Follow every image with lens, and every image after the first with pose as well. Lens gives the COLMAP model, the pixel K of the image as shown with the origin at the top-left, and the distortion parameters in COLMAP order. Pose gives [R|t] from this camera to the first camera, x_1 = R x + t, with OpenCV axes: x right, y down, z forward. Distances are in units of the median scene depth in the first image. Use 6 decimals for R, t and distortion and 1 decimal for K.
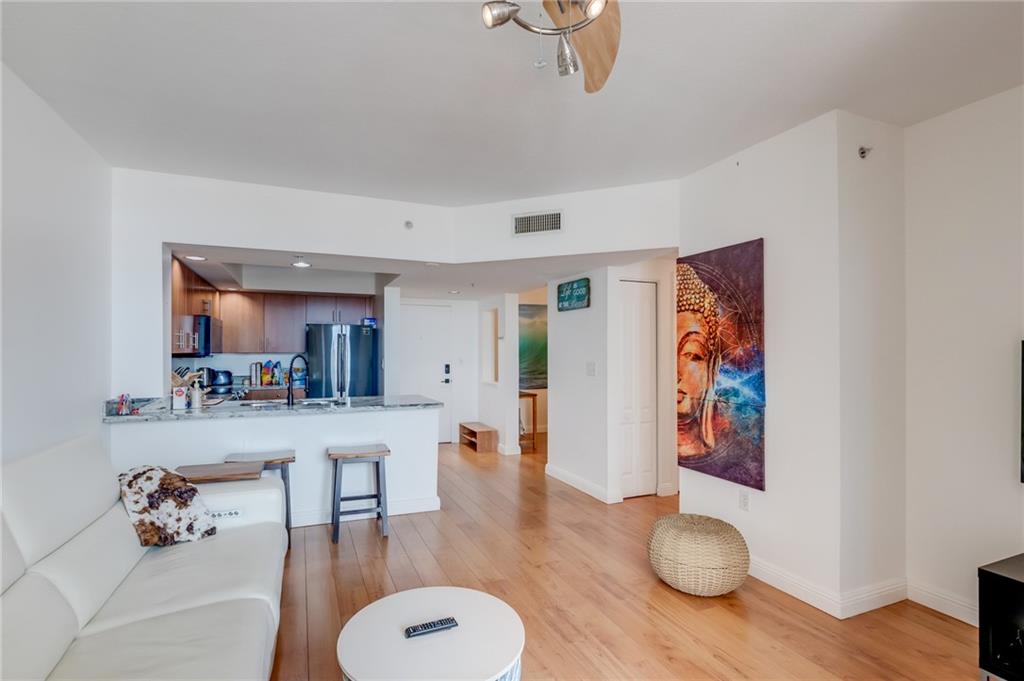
lens RADIAL K [[473.3, 0, 468.8], [0, 473.3, 340.7], [0, 0, 1]] dist [-0.000073, -0.000017]
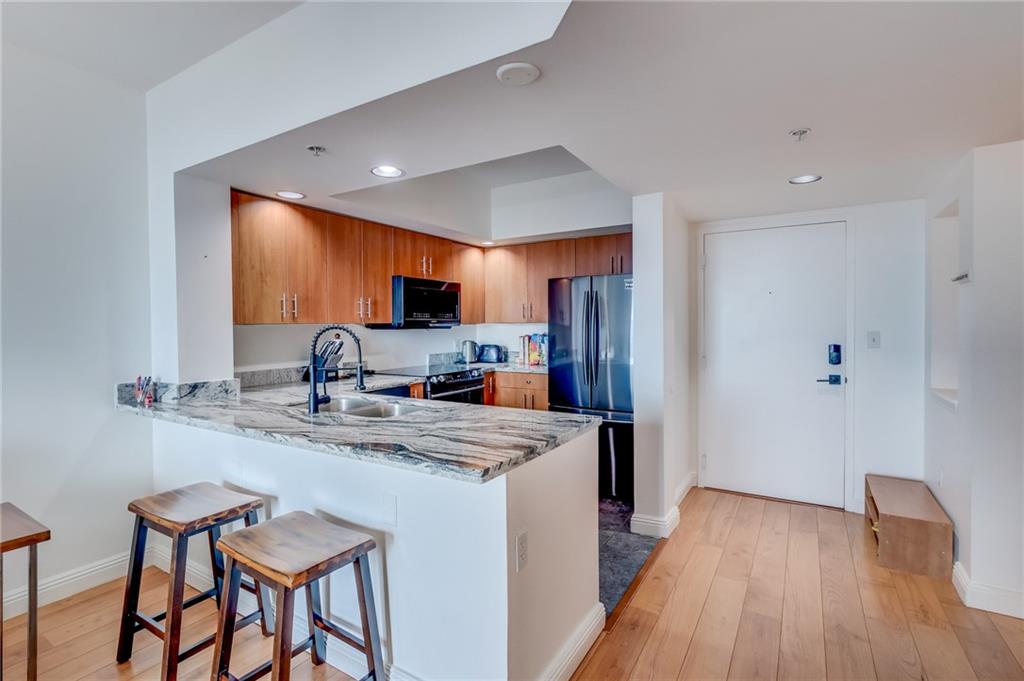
lens RADIAL K [[462.3, 0, 531.1], [0, 462.3, 328.6], [0, 0, 1]] dist [0.015119, -0.000314]
pose [[0.624095, 0.004674, -0.781334, 0.158631], [0.024941, 0.999353, 0.025900, 0.016711], [0.780950, -0.035651, 0.623575, 0.573811]]
